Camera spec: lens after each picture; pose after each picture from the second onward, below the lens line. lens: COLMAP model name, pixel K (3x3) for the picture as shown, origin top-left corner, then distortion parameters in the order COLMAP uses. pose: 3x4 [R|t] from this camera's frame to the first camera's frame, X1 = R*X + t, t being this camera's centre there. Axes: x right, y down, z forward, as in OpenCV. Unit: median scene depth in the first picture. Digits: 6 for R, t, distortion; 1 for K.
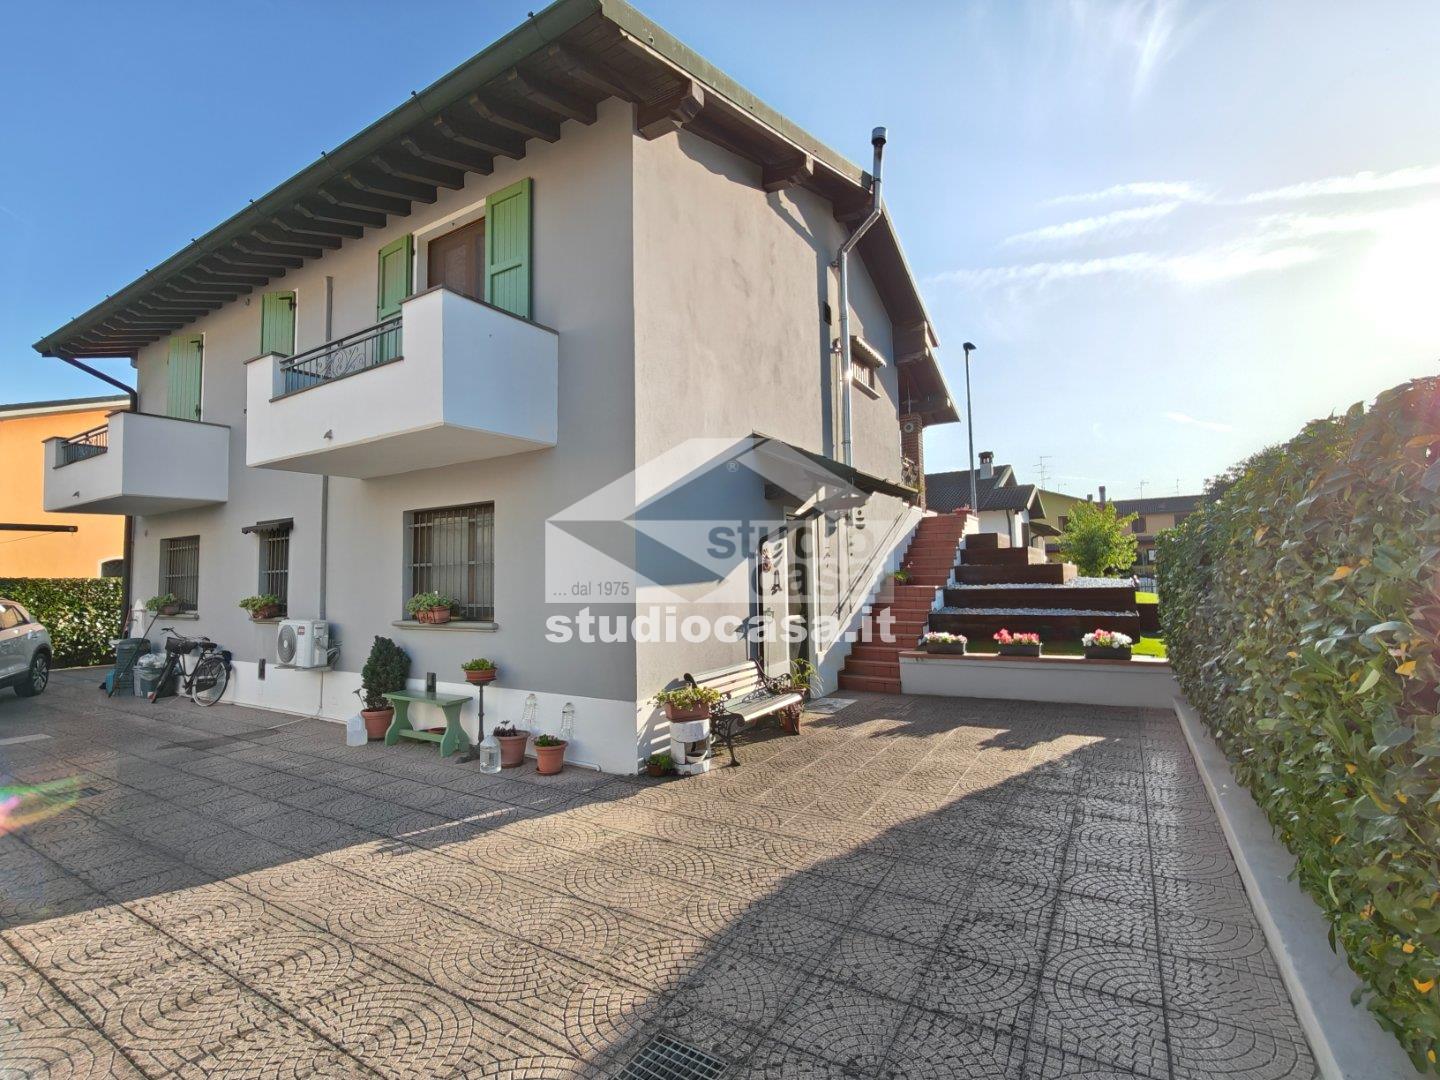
lens RADIAL K [[649.9, 0, 719.5], [0, 649.9, 535.0], [0, 0, 1]] dist [-0.003054, 0.000808]
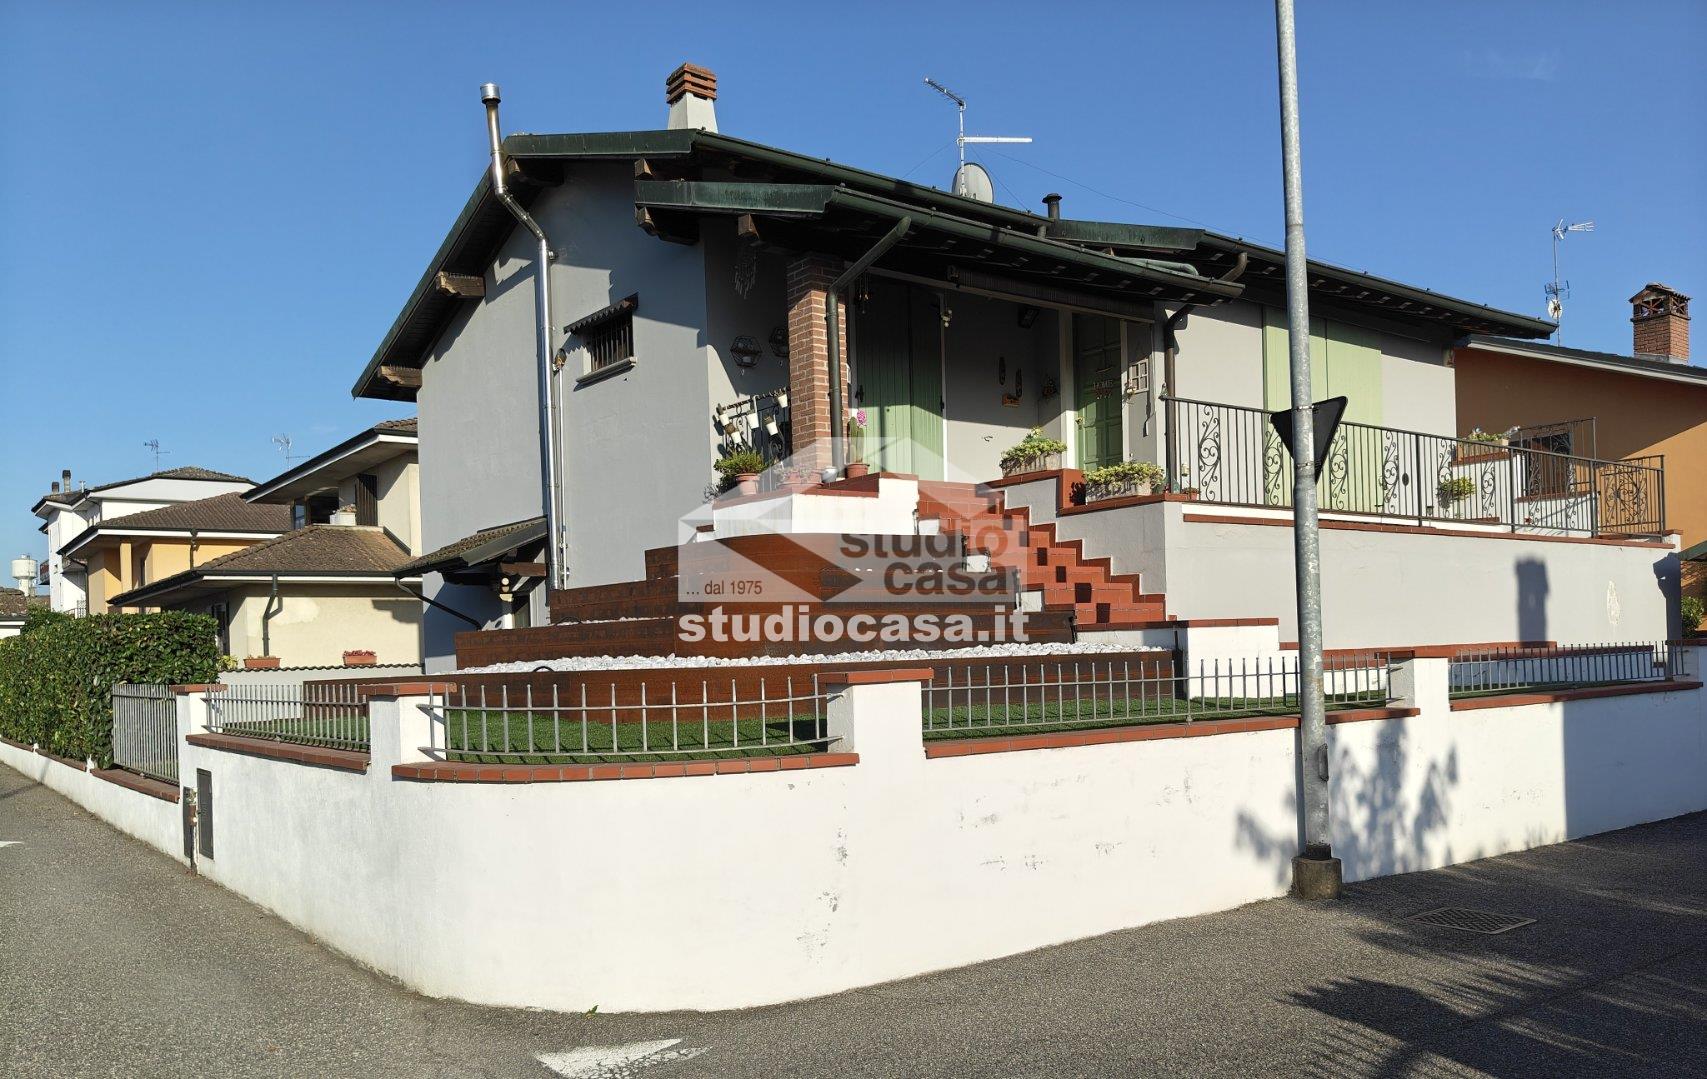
lens RADIAL K [[1322.0, 0, 852.5], [0, 1322.0, 627.2], [0, 0, 1]] dist [0.003106, -0.008081]
pose [[-0.363322, 0.018581, -0.931478, 1.507665], [0.089349, 0.995888, -0.014985, 0.084721], [0.927369, -0.088671, -0.363488, 1.828549]]
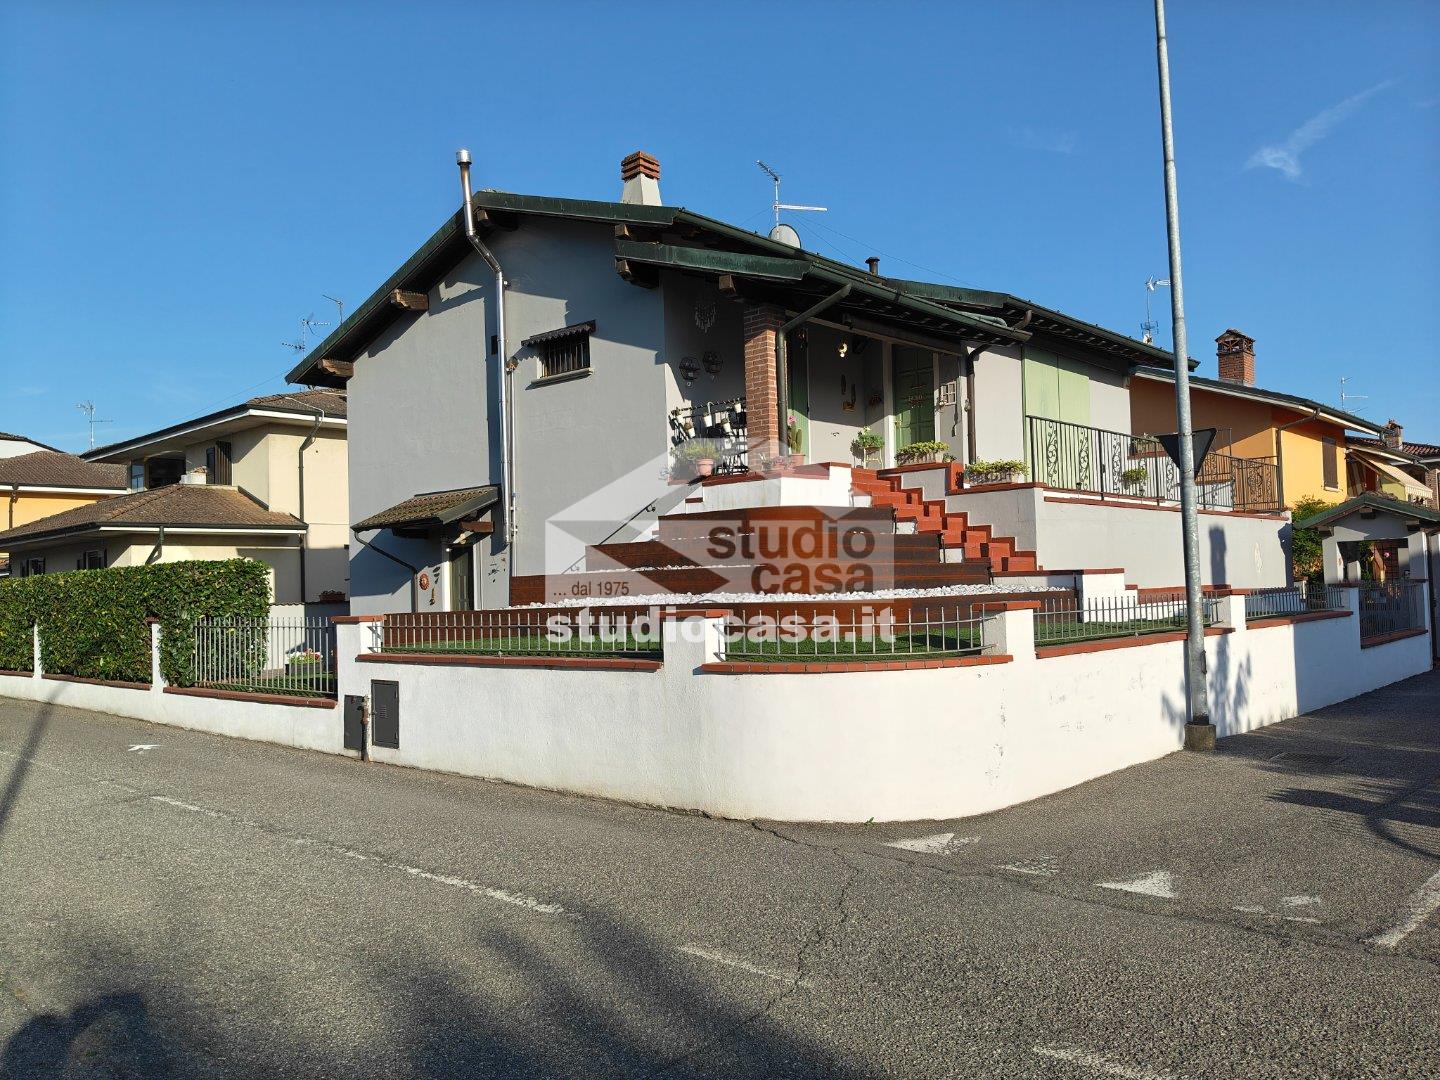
lens RADIAL K [[1102.7, 0, 722.7], [0, 1102.7, 530.7], [0, 0, 1]] dist [0.030269, -0.014869]
pose [[-0.191985, -0.017981, -0.981233, 1.755298], [0.088400, 0.995451, -0.035538, 0.055861], [0.977408, -0.093564, -0.189522, 1.580635]]
